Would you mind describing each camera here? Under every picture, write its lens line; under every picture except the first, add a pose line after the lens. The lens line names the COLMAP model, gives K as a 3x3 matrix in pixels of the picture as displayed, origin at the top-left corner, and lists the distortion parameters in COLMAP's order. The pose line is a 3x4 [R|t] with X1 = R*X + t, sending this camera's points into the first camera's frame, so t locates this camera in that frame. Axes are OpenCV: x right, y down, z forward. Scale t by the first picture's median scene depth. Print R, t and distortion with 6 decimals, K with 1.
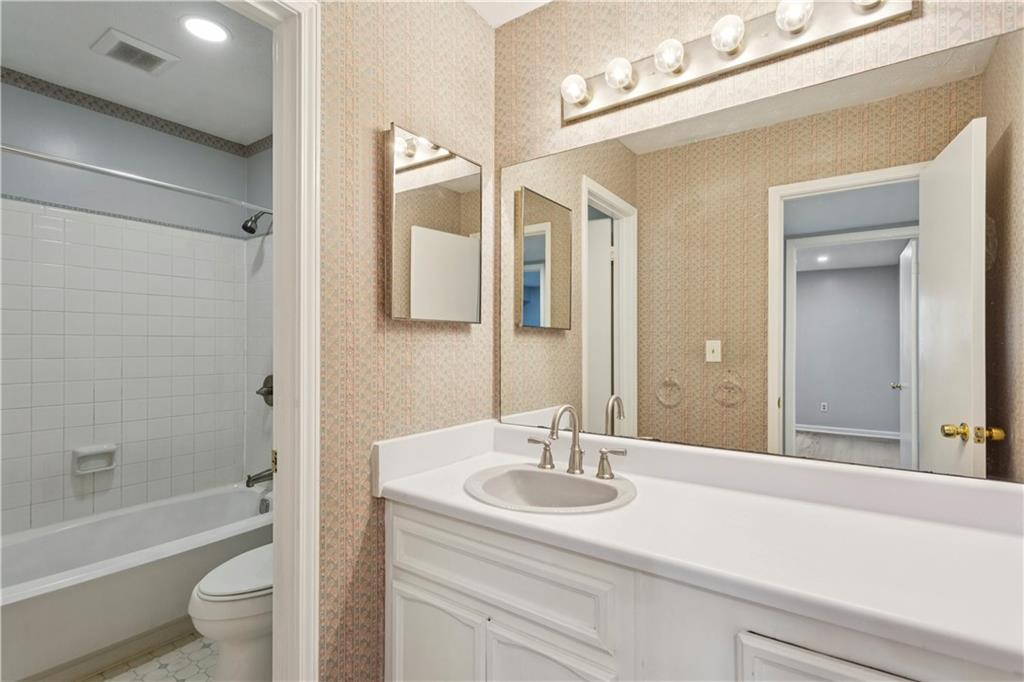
lens RADIAL K [[493.7, 0, 514.9], [0, 493.7, 342.2], [0, 0, 1]] dist [0.003330, 0.000327]
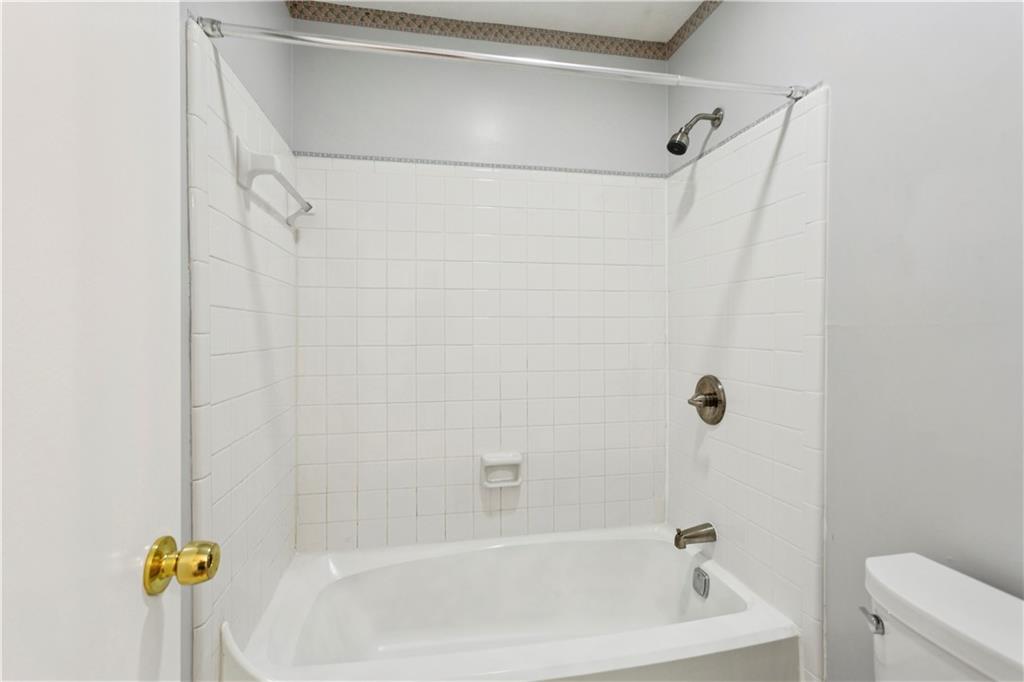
lens RADIAL K [[493.7, 0, 513.8], [0, 493.7, 338.3], [0, 0, 1]] dist [0.003330, 0.000327]
pose [[0.734422, 0.001672, -0.678691, -0.258011], [0.006513, 0.999934, 0.009511, 0.011946], [0.678661, -0.011406, 0.734363, 0.381744]]
